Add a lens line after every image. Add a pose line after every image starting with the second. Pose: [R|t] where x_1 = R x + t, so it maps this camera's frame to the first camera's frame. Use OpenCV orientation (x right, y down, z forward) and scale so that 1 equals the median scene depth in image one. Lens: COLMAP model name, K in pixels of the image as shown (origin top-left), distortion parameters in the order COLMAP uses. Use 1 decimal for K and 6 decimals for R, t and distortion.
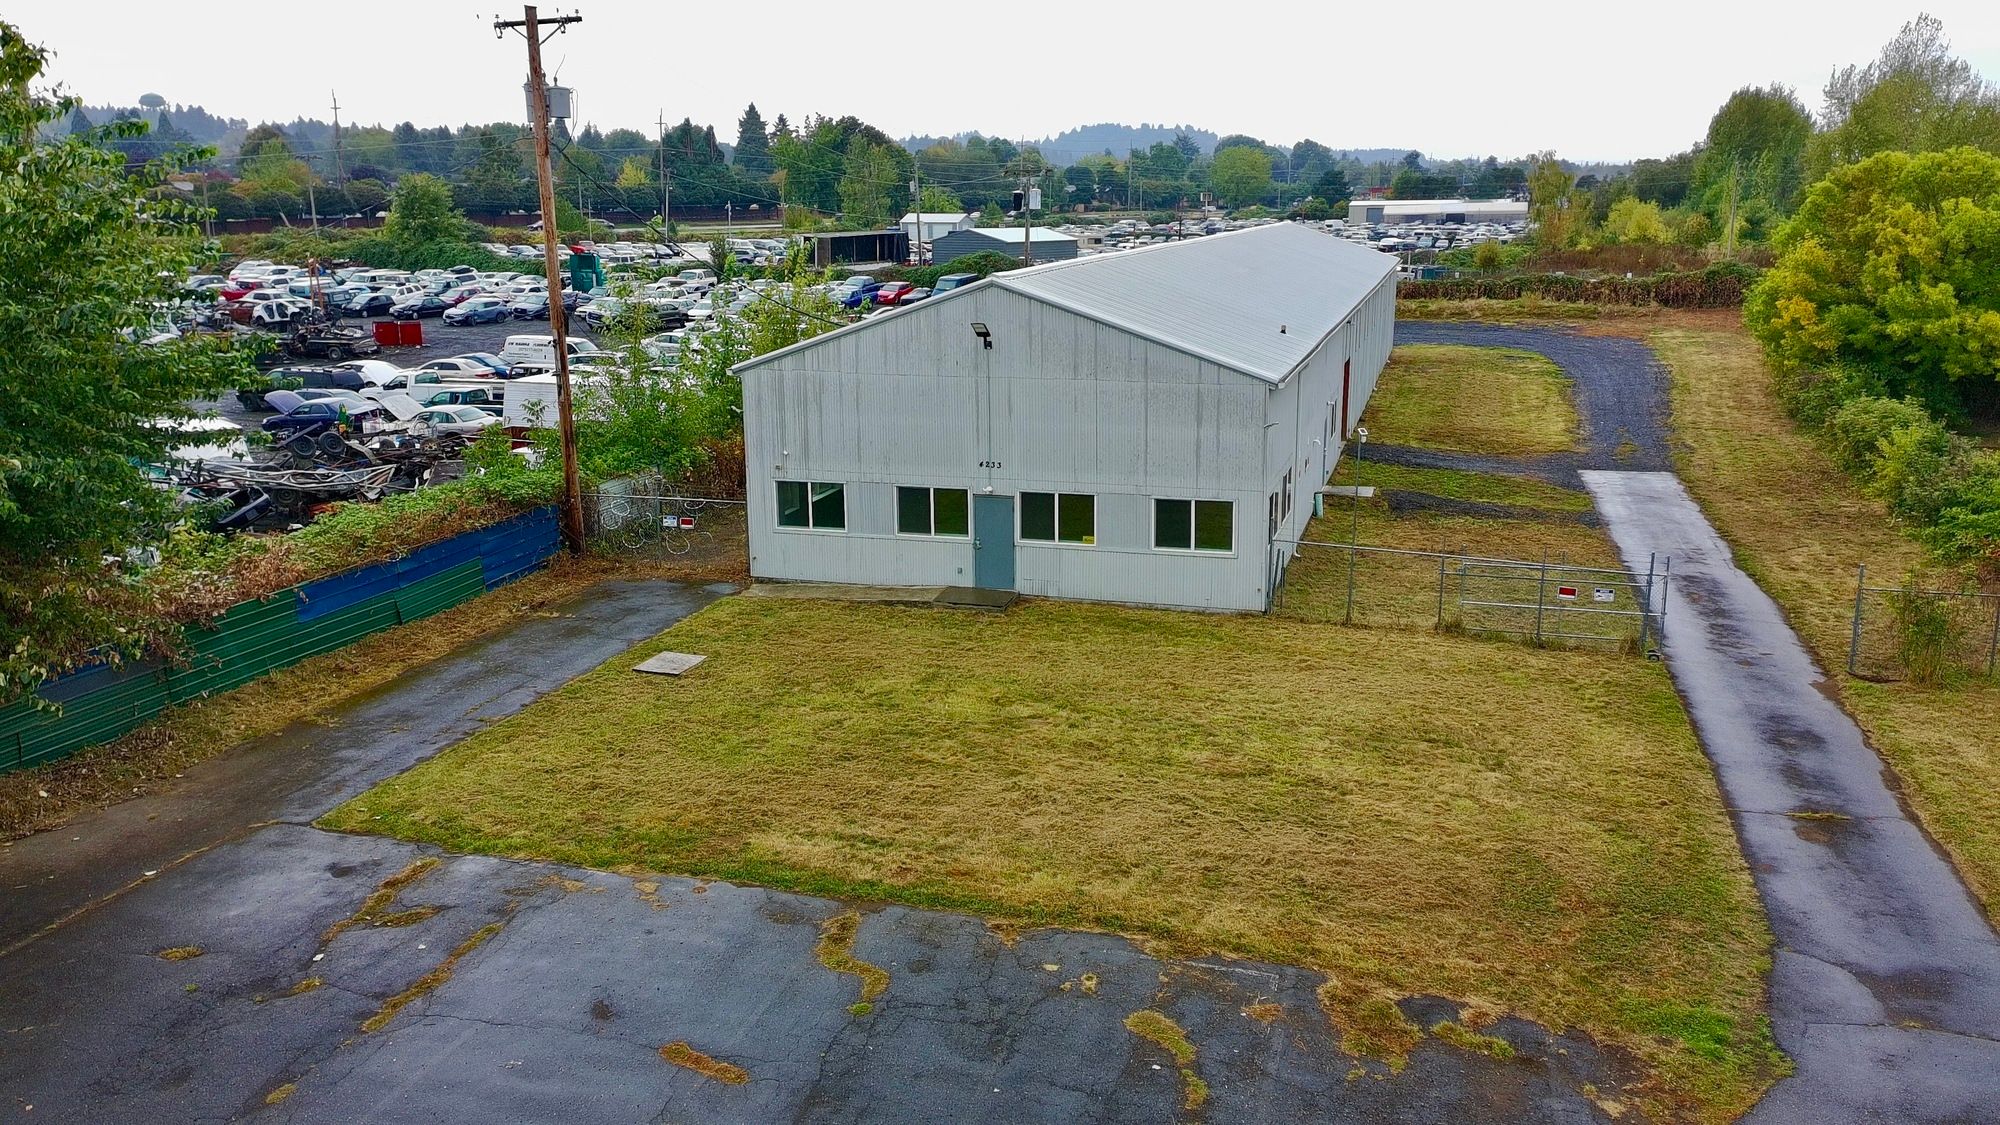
lens RADIAL K [[1513.8, 0, 1000.2], [0, 1513.8, 562.5], [0, 0, 1]] dist [0.052551, -0.011597]
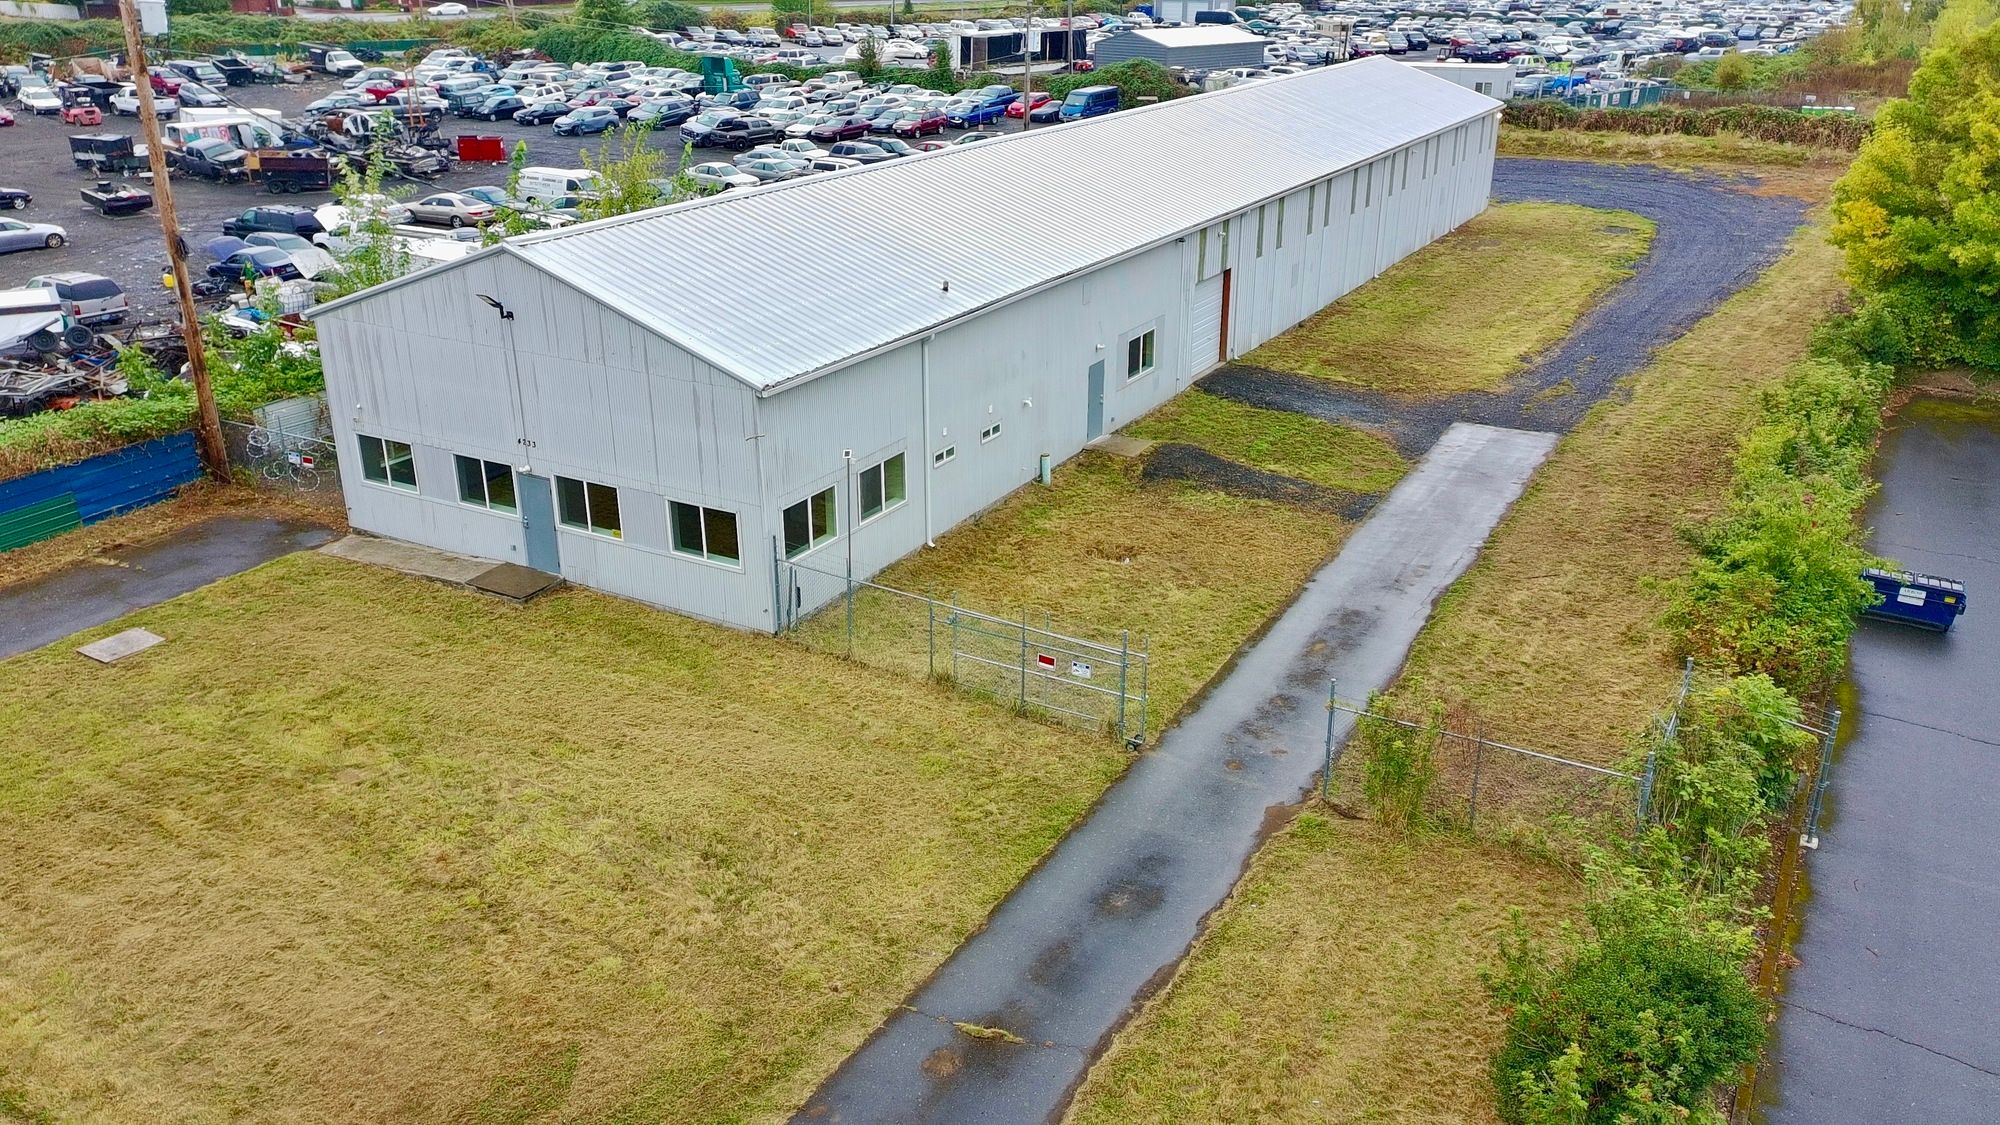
lens RADIAL K [[1513.8, 0, 998.5], [0, 1513.8, 560.9], [0, 0, 1]] dist [0.052551, -0.011597]
pose [[0.974759, 0.090054, -0.204290, 0.465948], [-0.058843, 0.986314, 0.154019, -0.151706], [0.215364, -0.138110, 0.966718, 0.149902]]
